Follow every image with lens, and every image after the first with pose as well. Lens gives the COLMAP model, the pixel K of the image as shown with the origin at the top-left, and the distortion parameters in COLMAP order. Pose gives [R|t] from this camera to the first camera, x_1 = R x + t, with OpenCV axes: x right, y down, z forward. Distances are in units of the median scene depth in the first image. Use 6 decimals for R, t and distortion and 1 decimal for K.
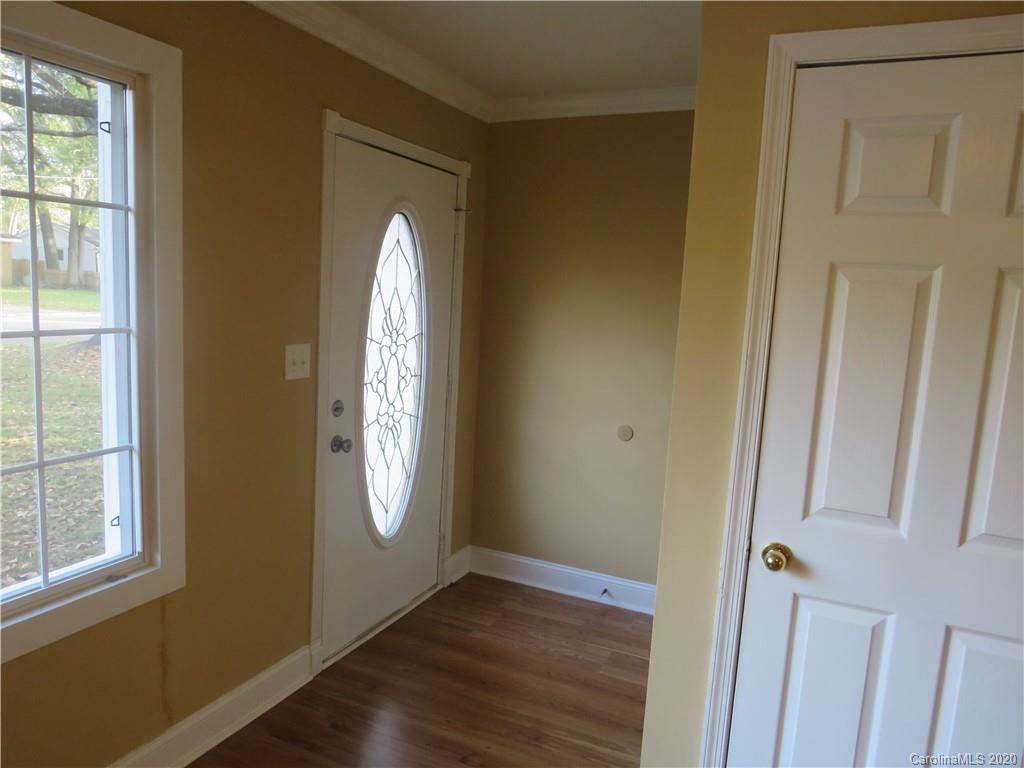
lens RADIAL K [[713.3, 0, 510.3], [0, 713.3, 381.3], [0, 0, 1]] dist [-0.041525, -0.000542]
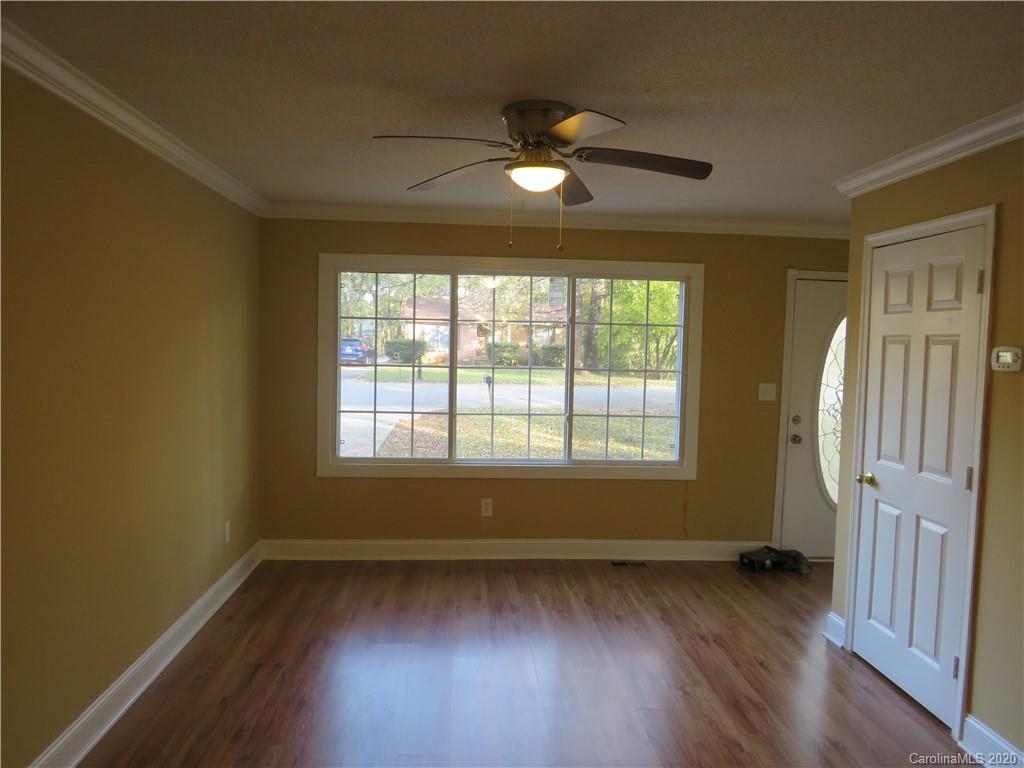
lens RADIAL K [[713.3, 0, 510.3], [0, 713.3, 381.3], [0, 0, 1]] dist [-0.041525, -0.000542]
pose [[0.479256, 0.011392, -0.877601, 1.144043], [-0.115848, 0.991988, -0.050387, 0.130630], [0.869996, 0.125817, 0.476736, -0.627025]]
